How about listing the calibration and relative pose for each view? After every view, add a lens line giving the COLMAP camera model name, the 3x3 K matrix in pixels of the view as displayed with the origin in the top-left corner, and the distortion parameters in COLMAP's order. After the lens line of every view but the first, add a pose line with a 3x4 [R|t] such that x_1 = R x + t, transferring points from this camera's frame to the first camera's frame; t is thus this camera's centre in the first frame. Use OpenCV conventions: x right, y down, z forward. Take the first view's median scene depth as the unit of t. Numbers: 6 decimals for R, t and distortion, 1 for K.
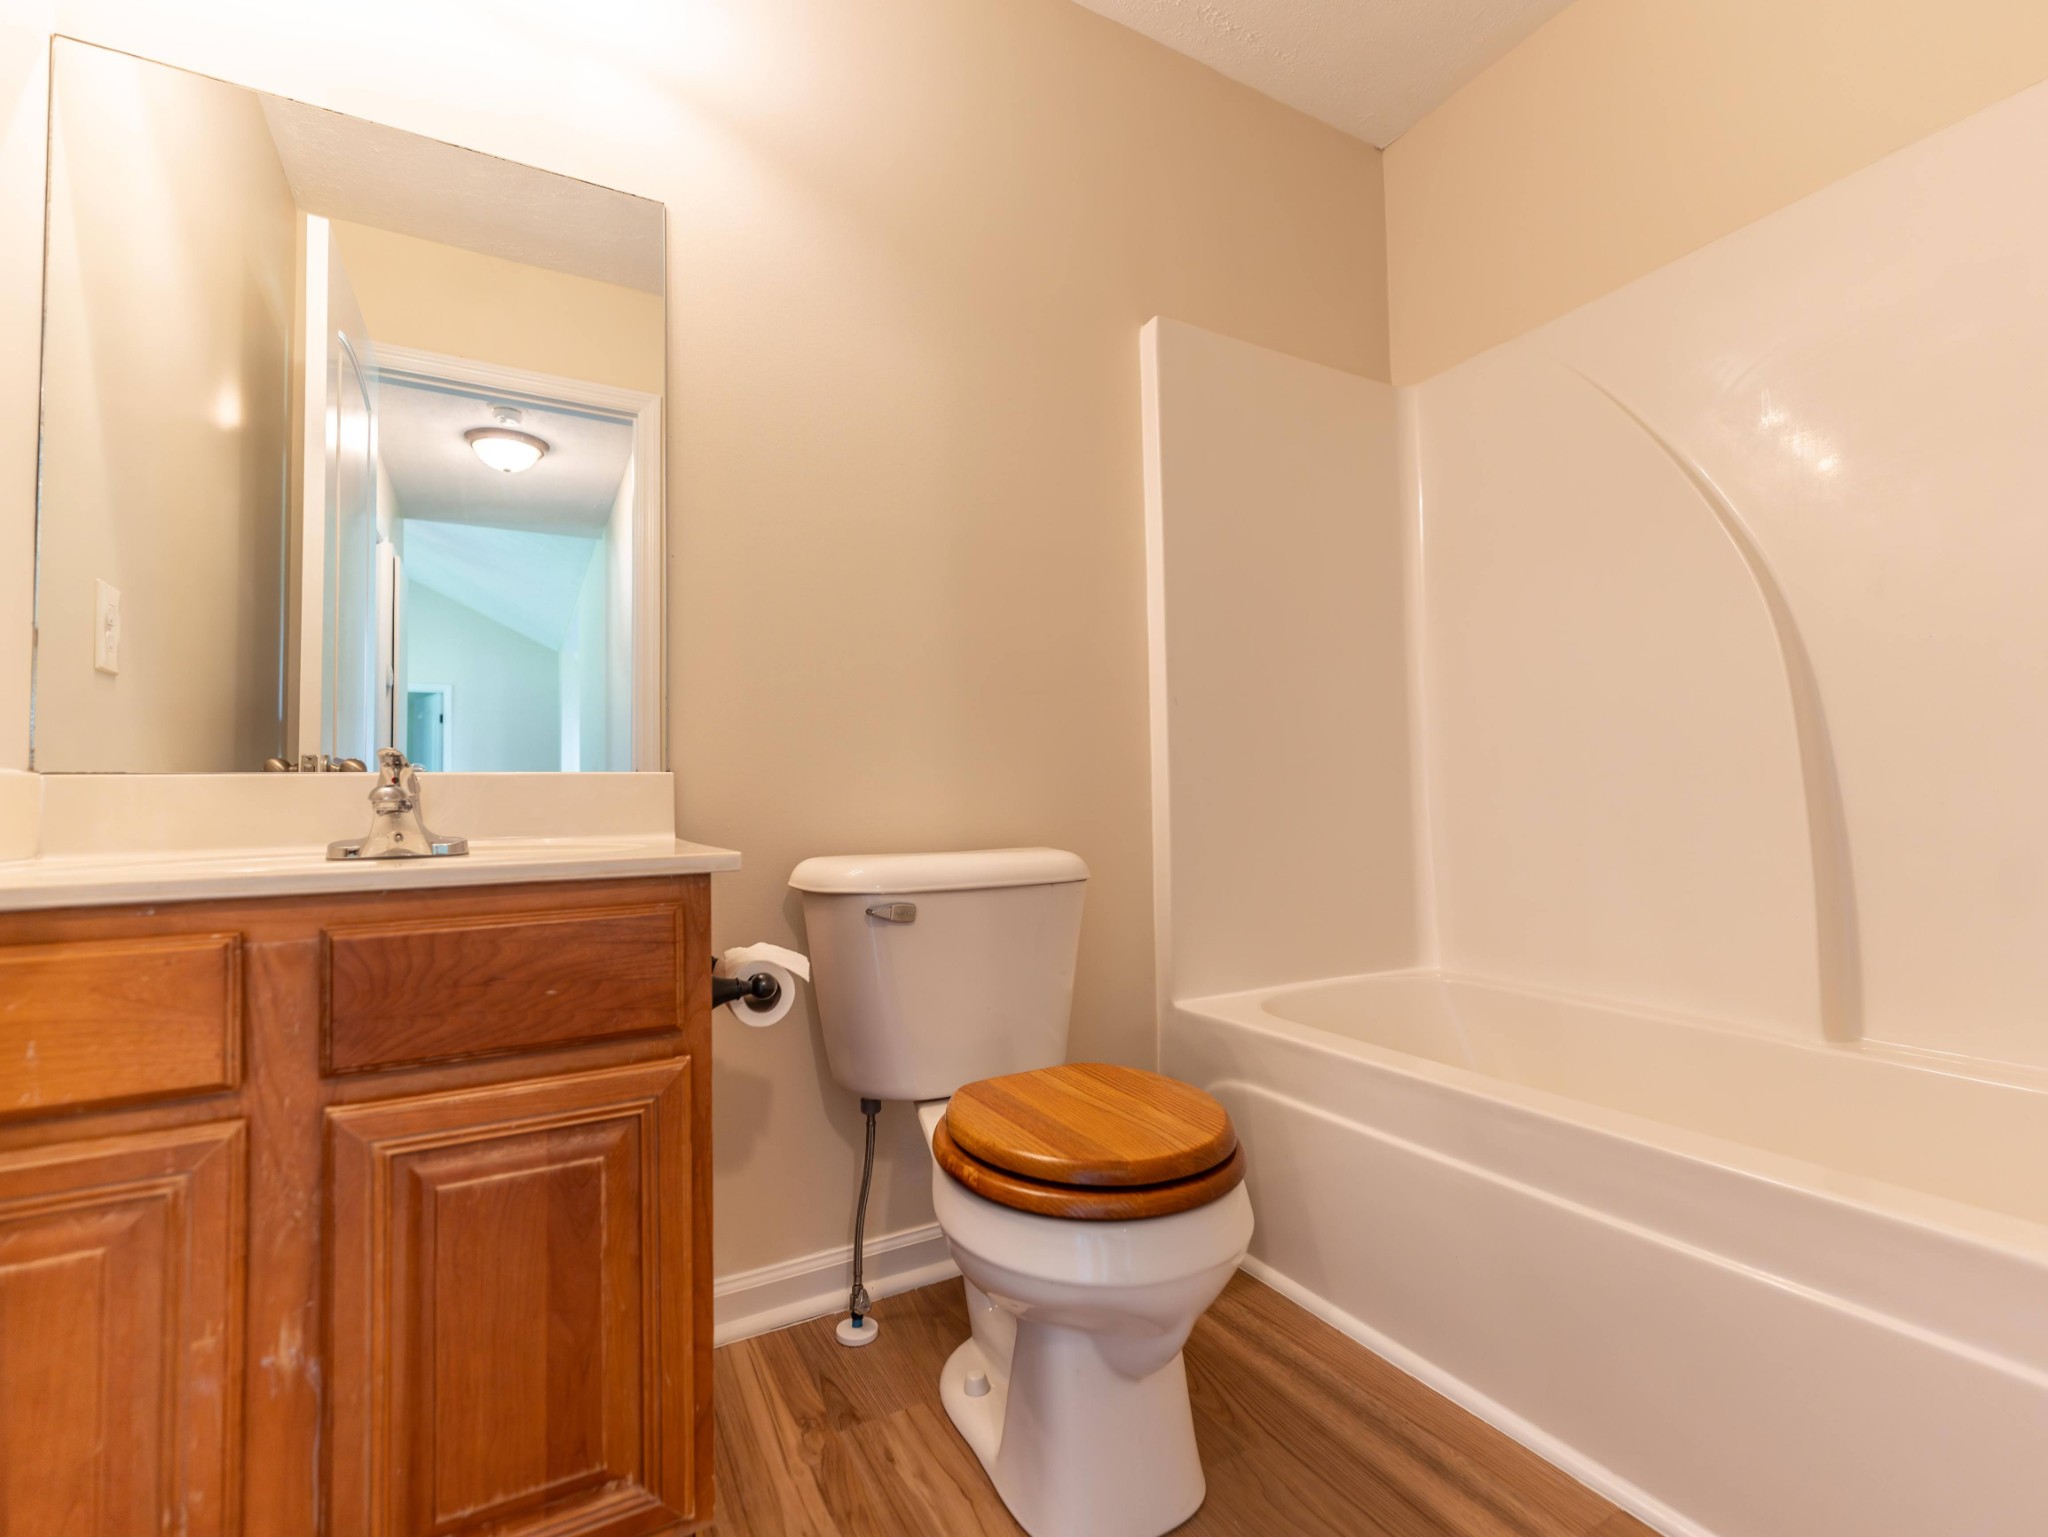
lens RADIAL K [[922.8, 0, 1020.6], [0, 922.8, 762.2], [0, 0, 1]] dist [0.000498, -0.000130]
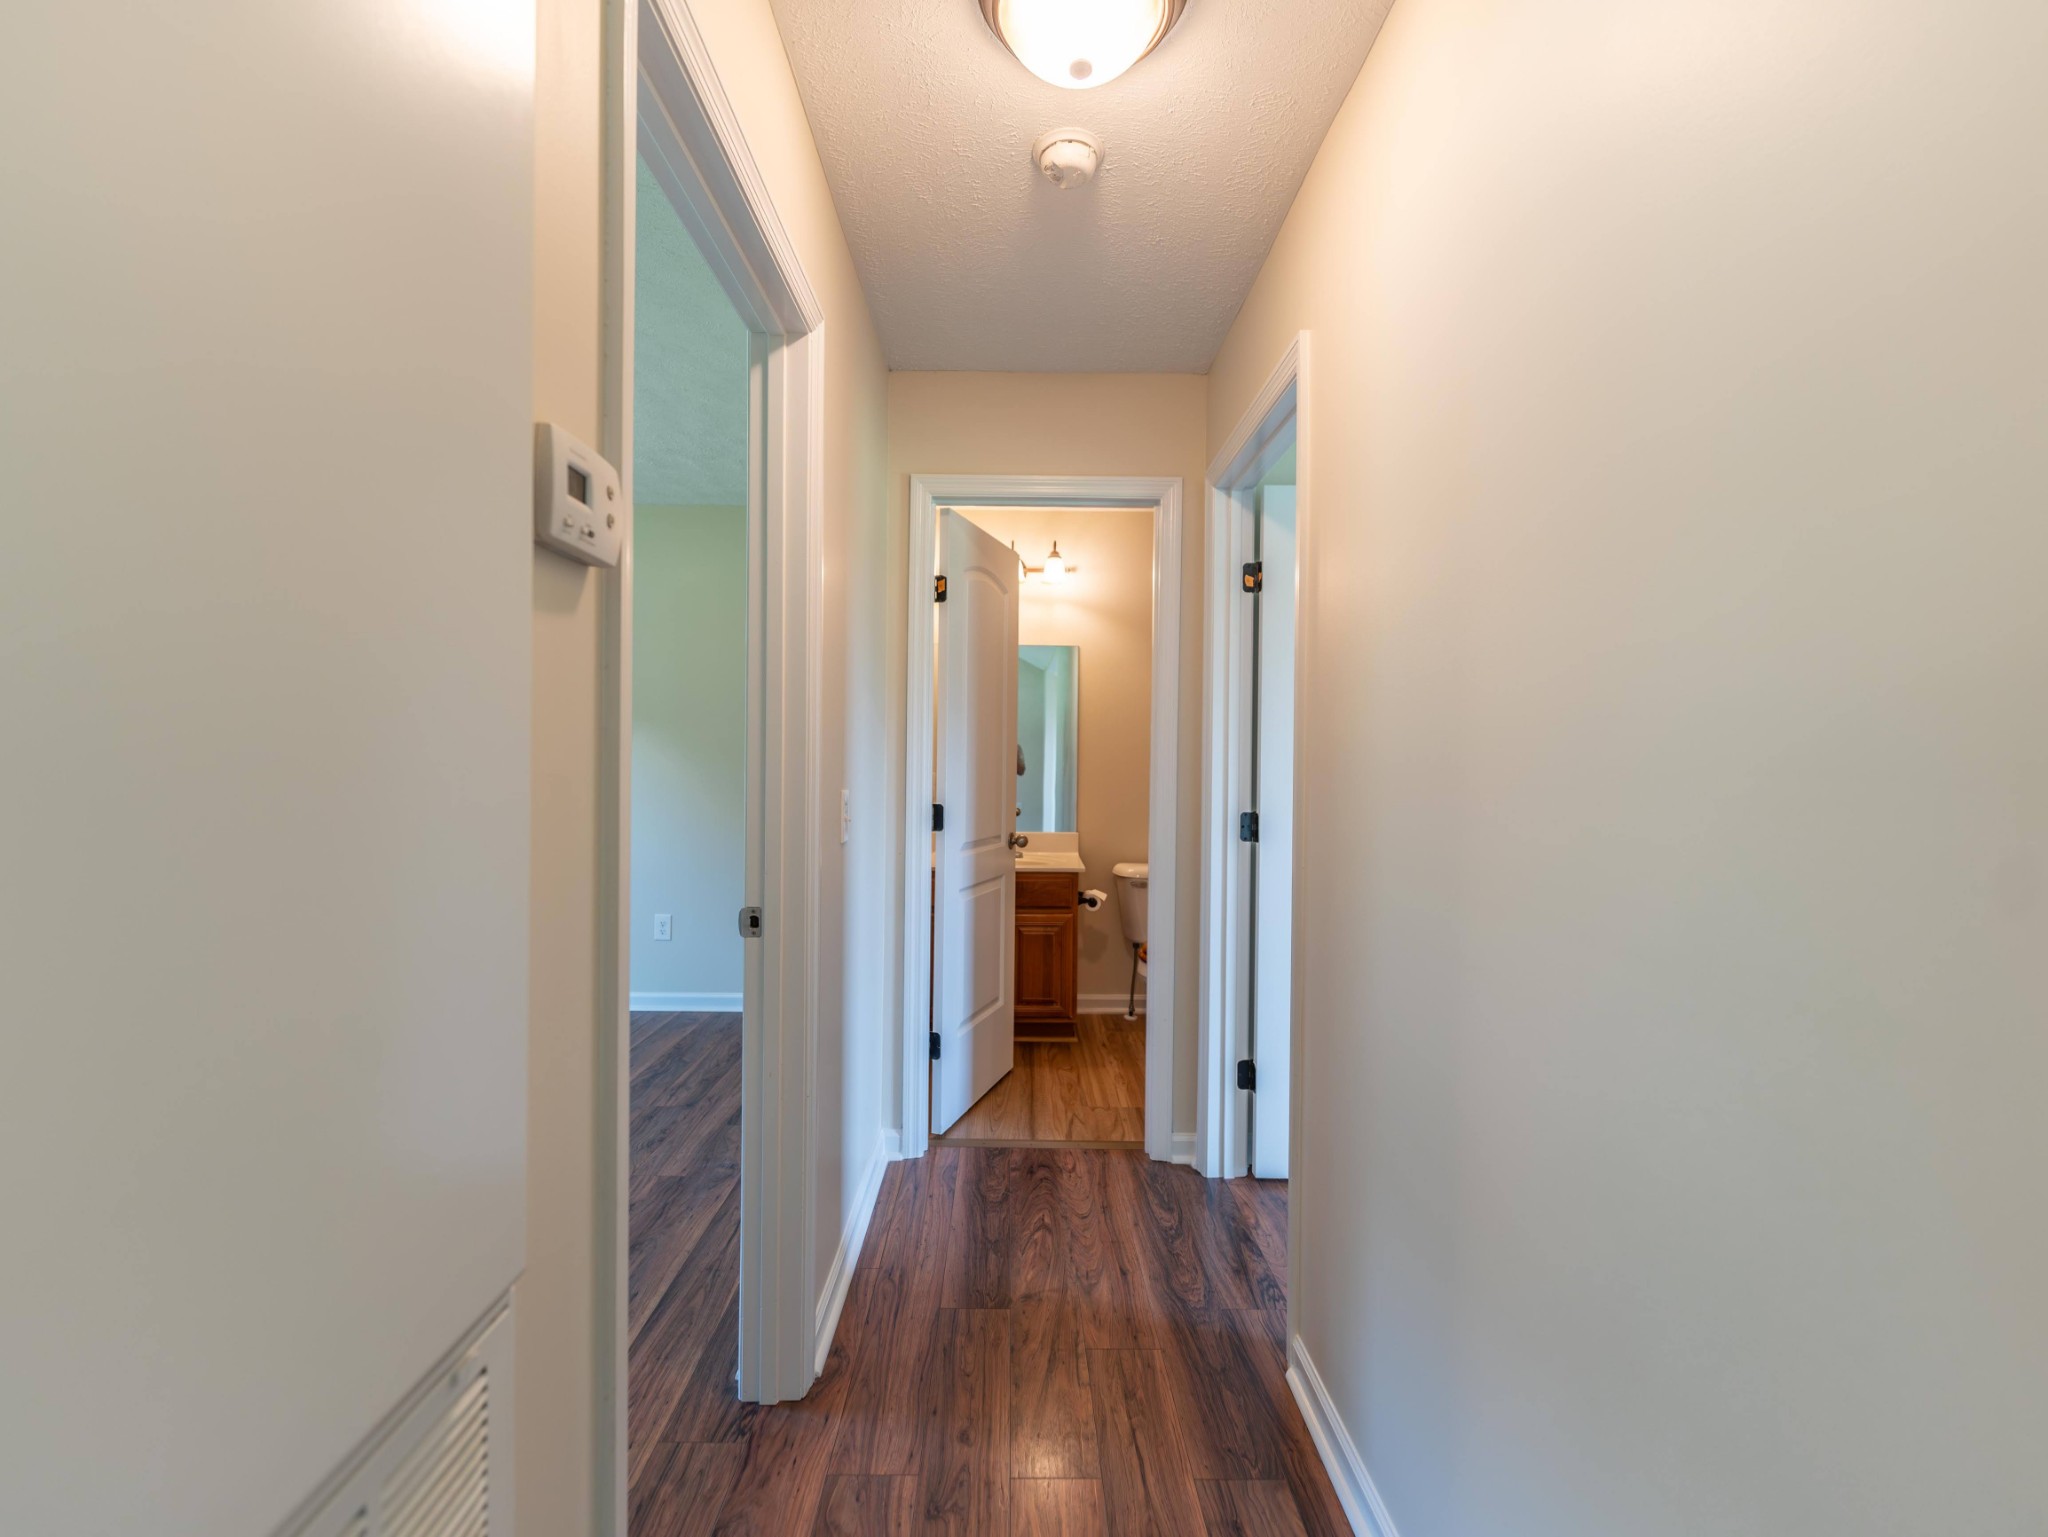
lens RADIAL K [[922.8, 0, 1020.6], [0, 922.8, 762.2], [0, 0, 1]] dist [0.000498, -0.000130]
pose [[0.886802, 0.032386, -0.461014, 1.122853], [-0.007345, 0.998403, 0.056010, -0.508450], [0.462092, -0.046284, 0.885624, -2.340097]]
